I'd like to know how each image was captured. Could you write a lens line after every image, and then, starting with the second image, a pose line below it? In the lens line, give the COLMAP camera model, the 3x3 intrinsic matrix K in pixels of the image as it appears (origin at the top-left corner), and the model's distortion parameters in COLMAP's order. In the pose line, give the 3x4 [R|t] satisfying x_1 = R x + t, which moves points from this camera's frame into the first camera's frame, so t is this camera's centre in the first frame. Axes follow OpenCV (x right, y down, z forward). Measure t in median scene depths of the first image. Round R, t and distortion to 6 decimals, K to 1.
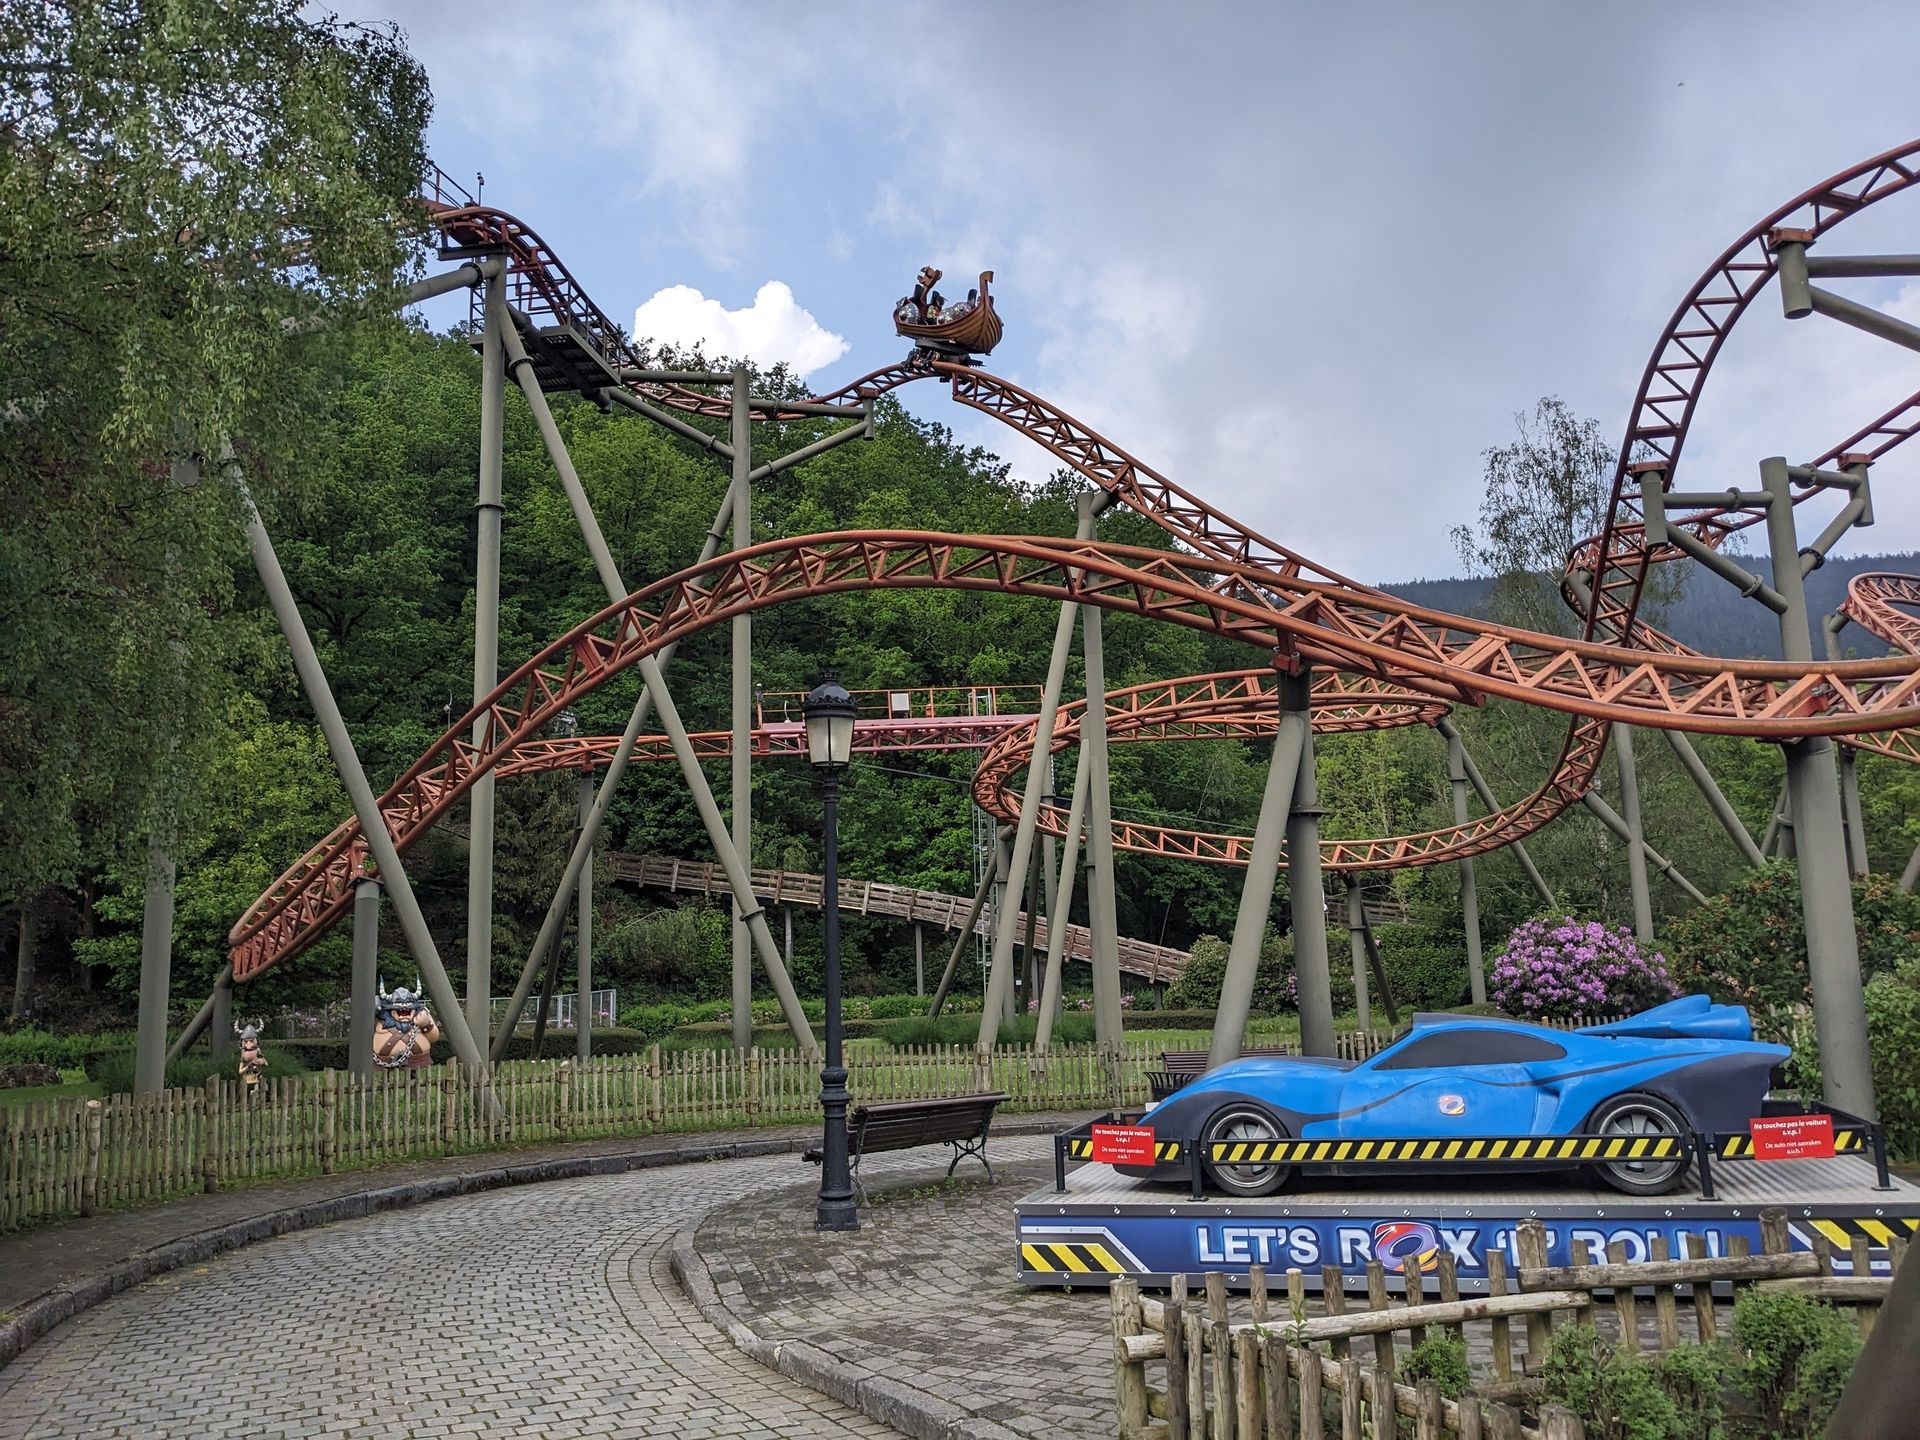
lens RADIAL K [[1523.8, 0, 956.6], [0, 1523.8, 721.2], [0, 0, 1]] dist [0.059443, -0.060089]
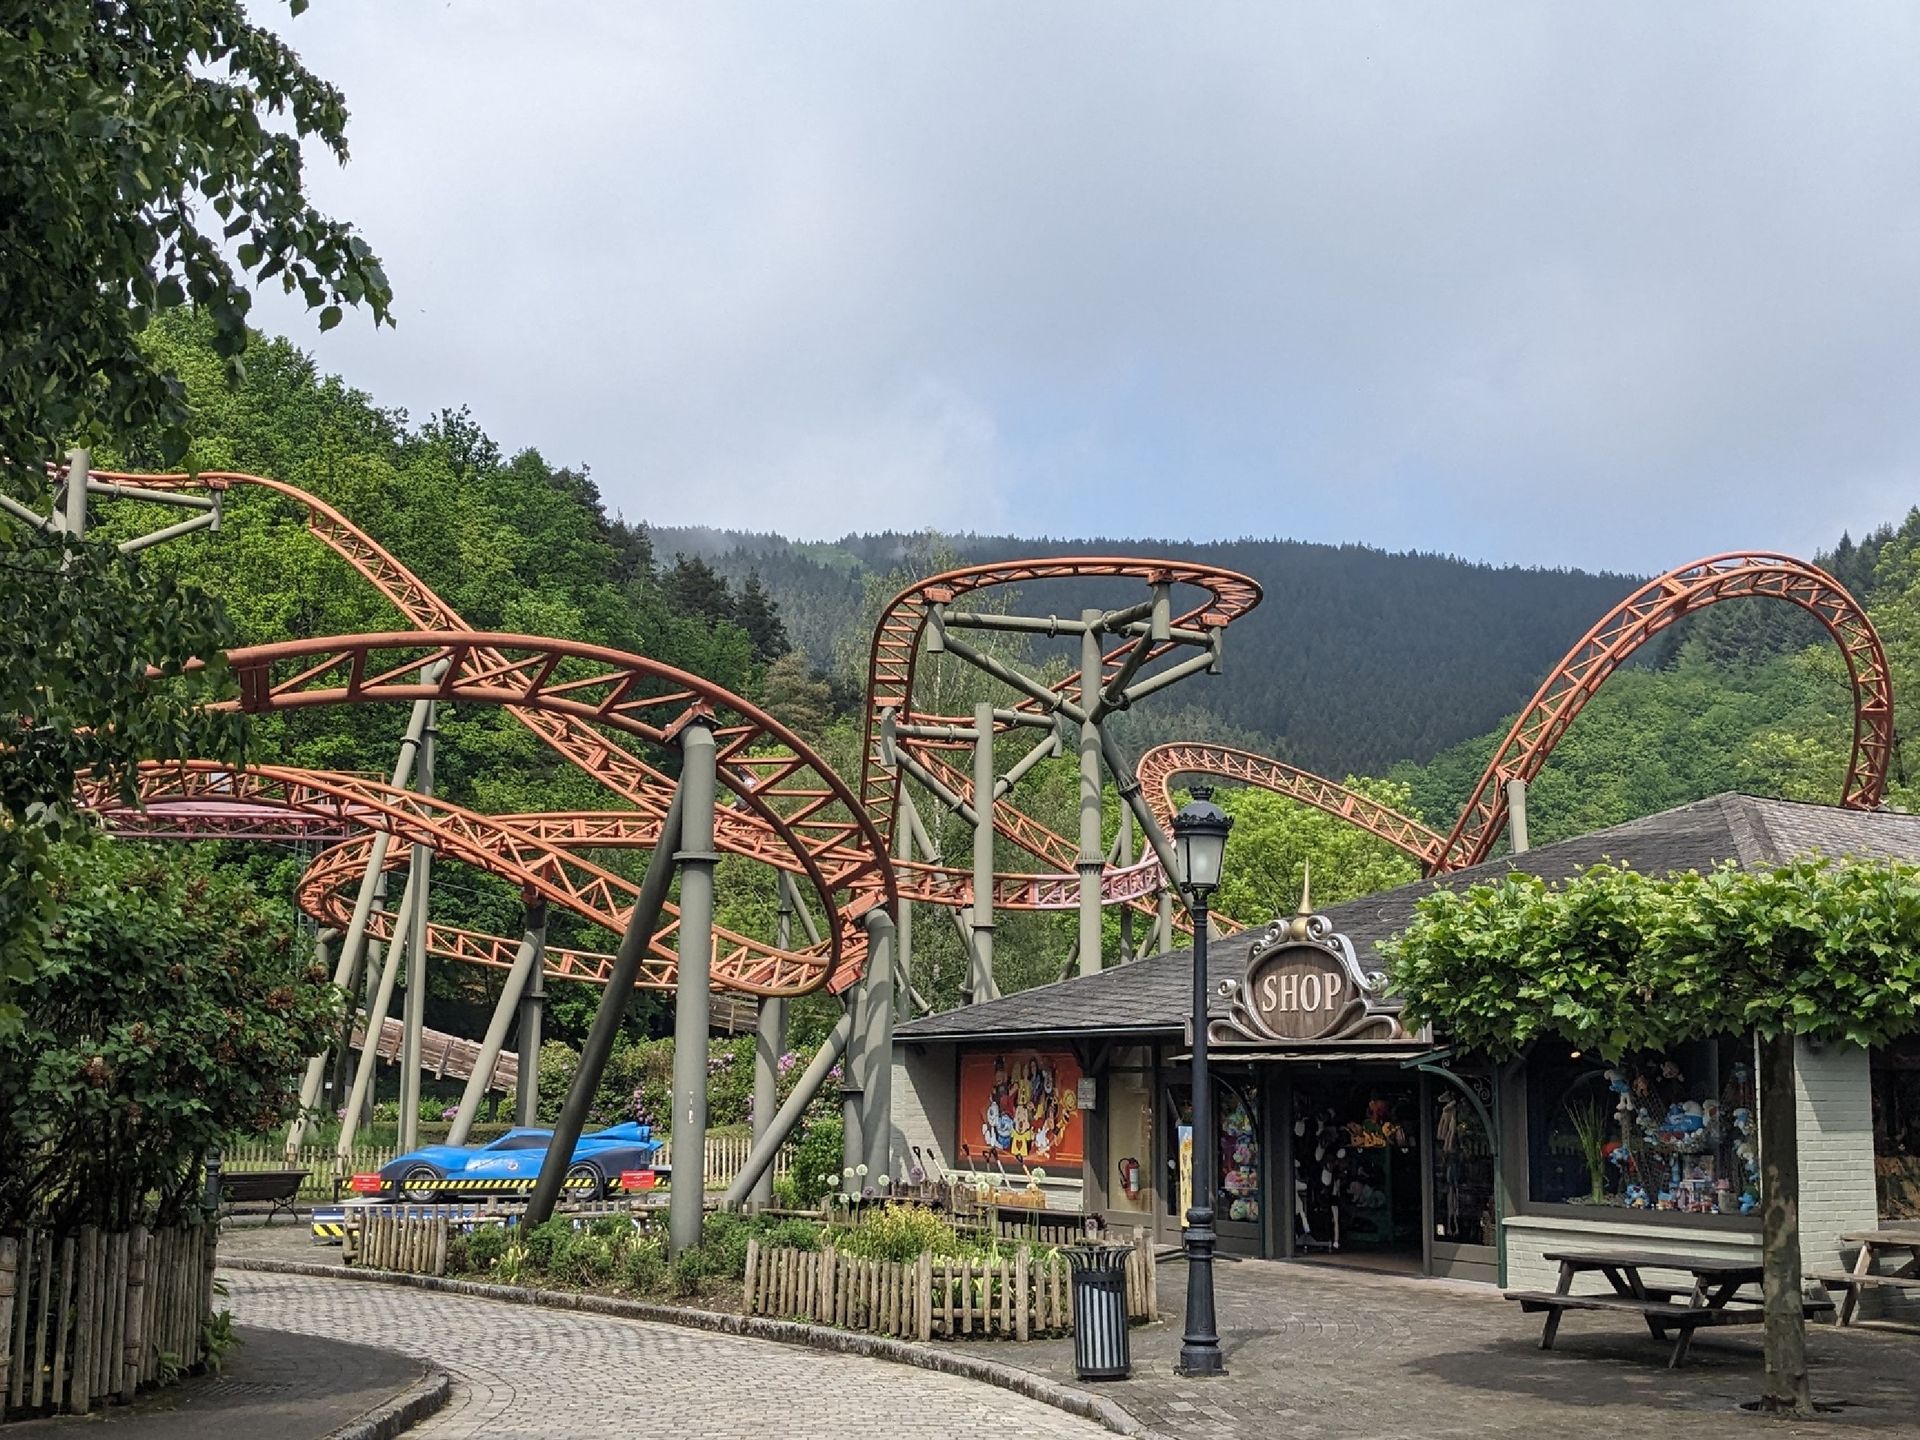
lens RADIAL K [[2346.6, 0, 1037.9], [0, 2346.6, 761.4], [0, 0, 1]] dist [0.082185, 0.000000]
pose [[0.945962, 0.082095, 0.313715, -0.026030], [-0.092846, 0.995490, 0.019456, -0.129367], [-0.310703, -0.047532, 0.949318, -0.669862]]
